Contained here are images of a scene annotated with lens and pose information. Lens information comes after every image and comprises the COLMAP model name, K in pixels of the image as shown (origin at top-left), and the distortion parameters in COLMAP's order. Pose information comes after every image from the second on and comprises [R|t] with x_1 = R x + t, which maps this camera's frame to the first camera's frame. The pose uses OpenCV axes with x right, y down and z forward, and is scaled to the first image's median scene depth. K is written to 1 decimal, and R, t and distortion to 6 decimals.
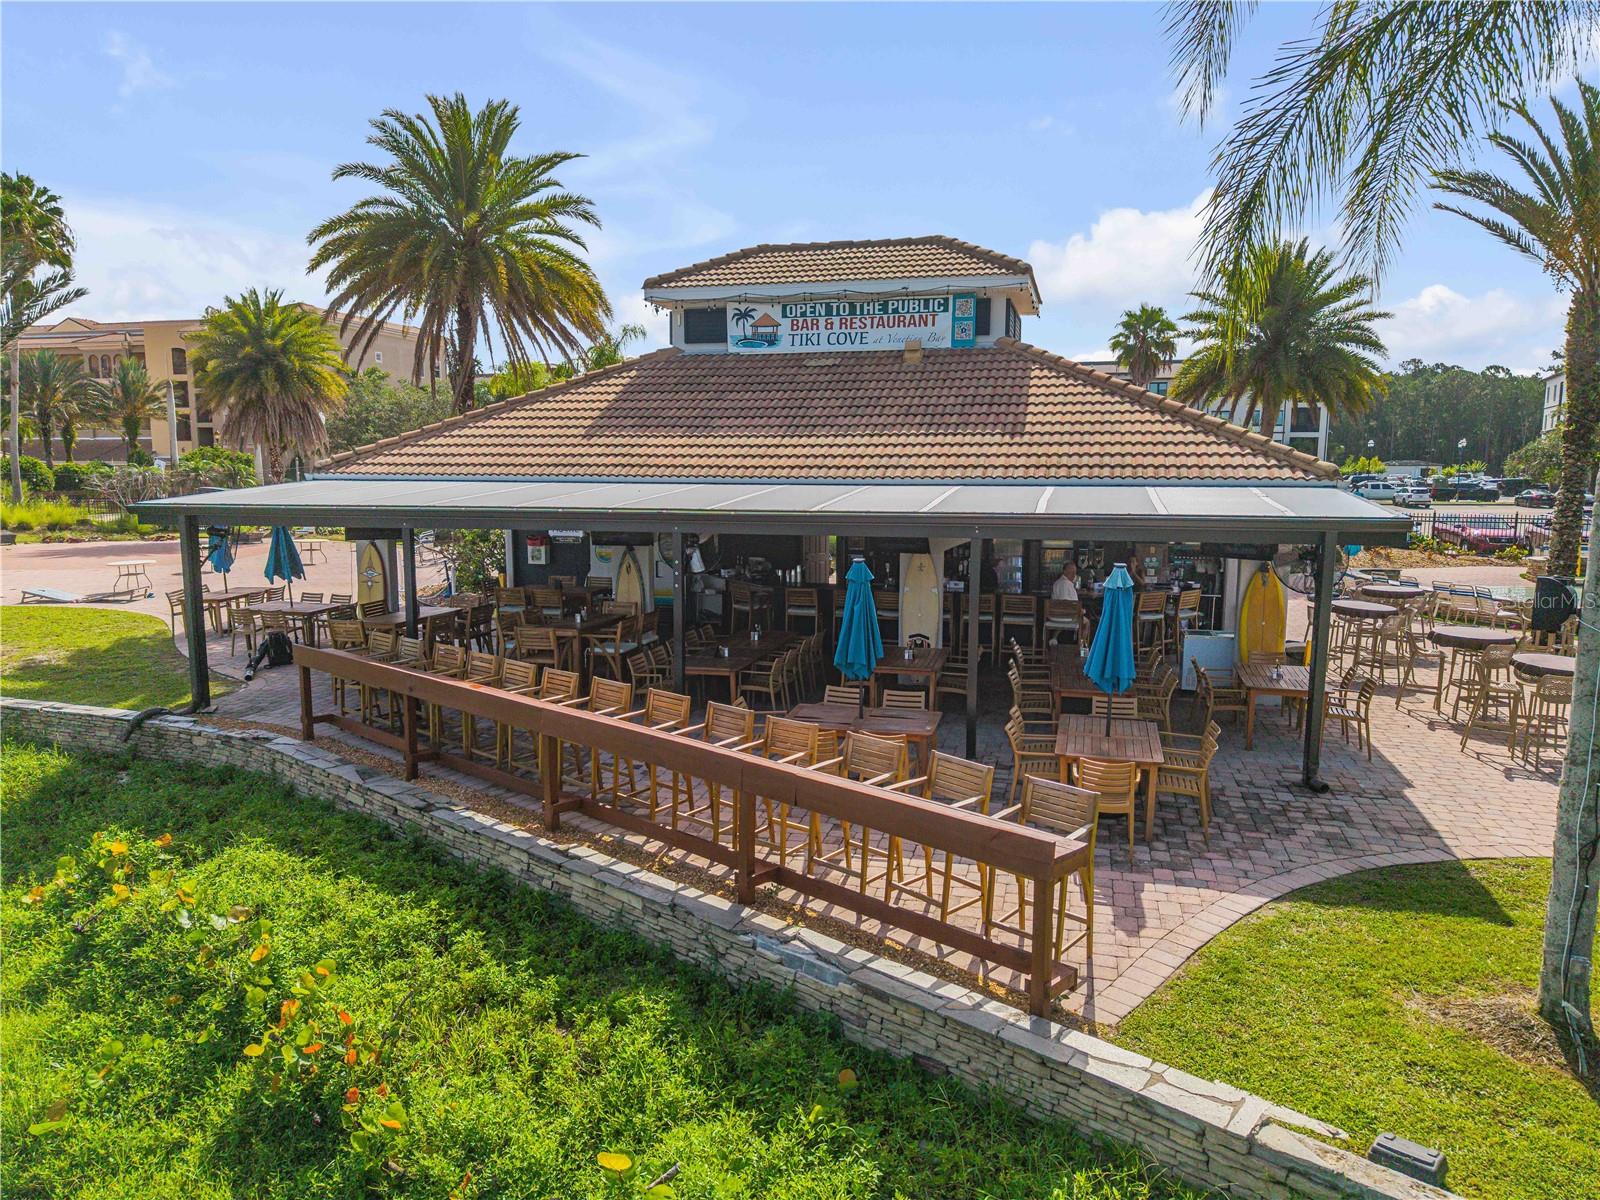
lens RADIAL K [[1099.0, 0, 800.0], [0, 1099.0, 600.0], [0, 0, 1]] dist [0.008789, 0.001605]
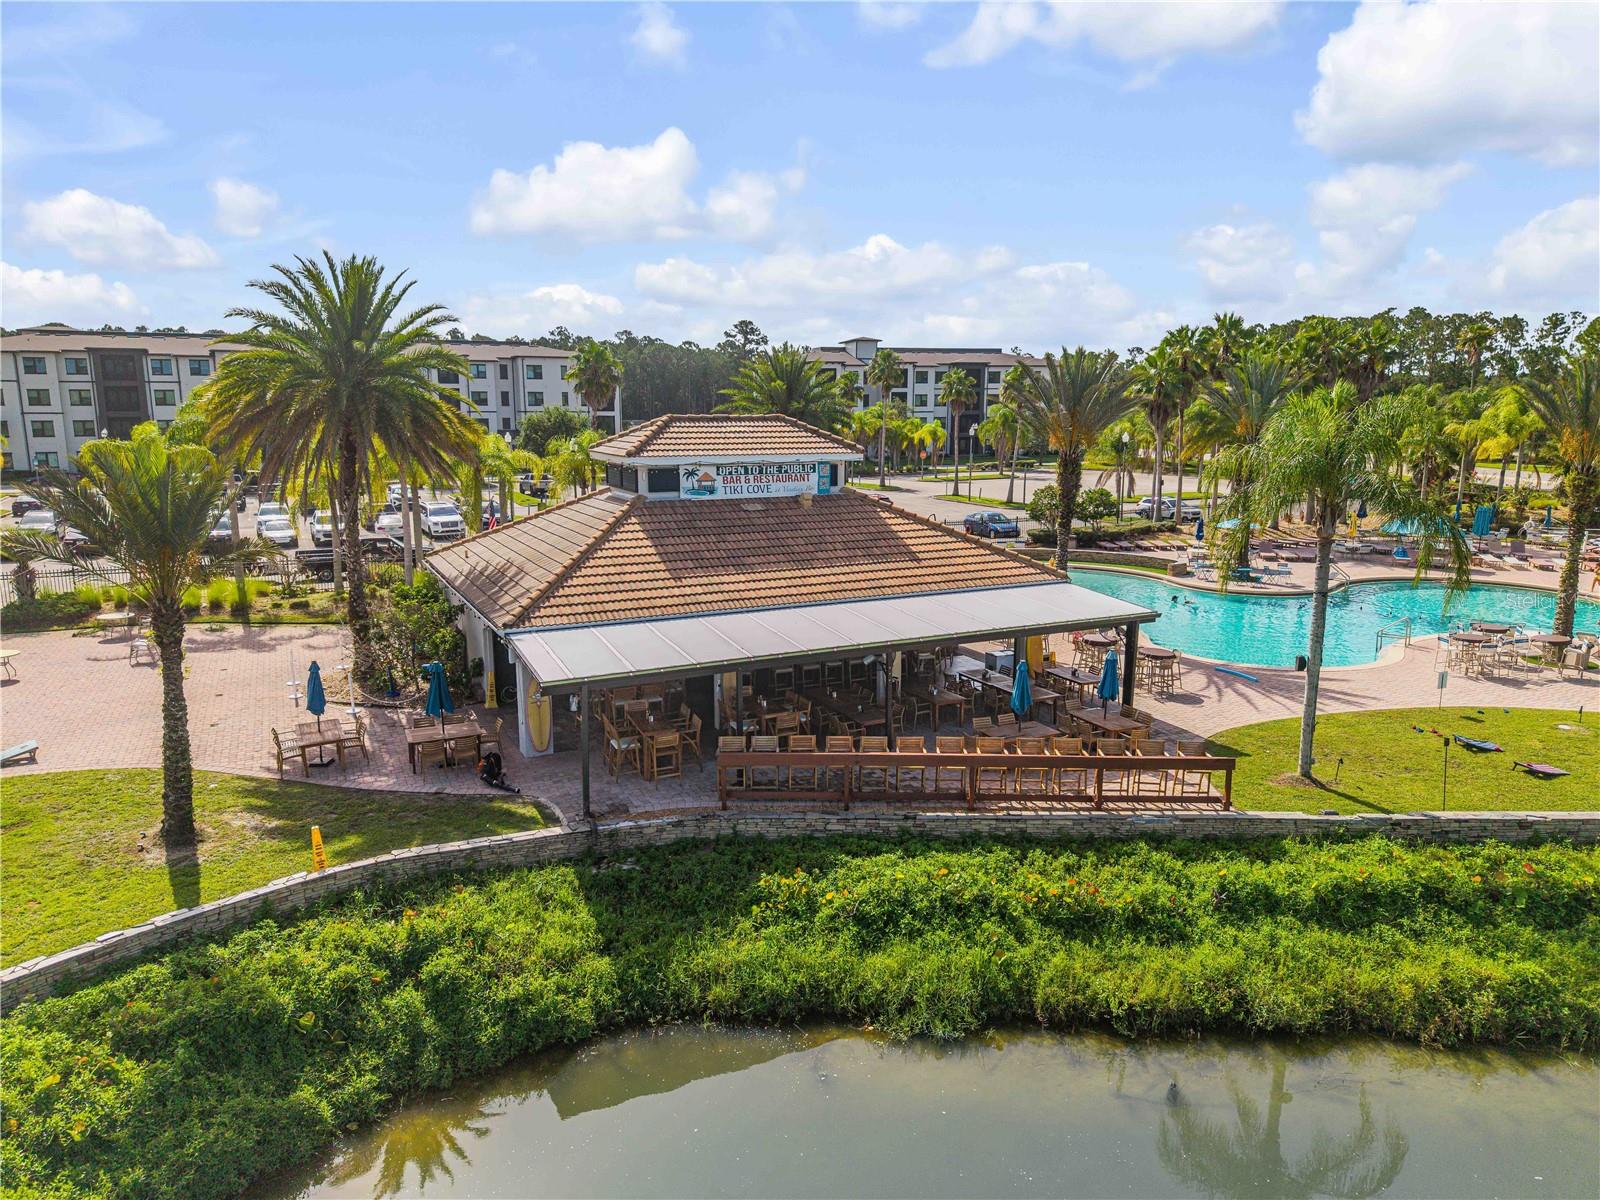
lens RADIAL K [[1099.0, 0, 800.0], [0, 1099.0, 600.0], [0, 0, 1]] dist [0.008789, 0.001605]
pose [[0.745242, -0.123066, 0.655339, -0.954996], [0.078305, 0.992173, 0.097273, -0.229086], [-0.662181, -0.021175, 0.749045, -0.208397]]
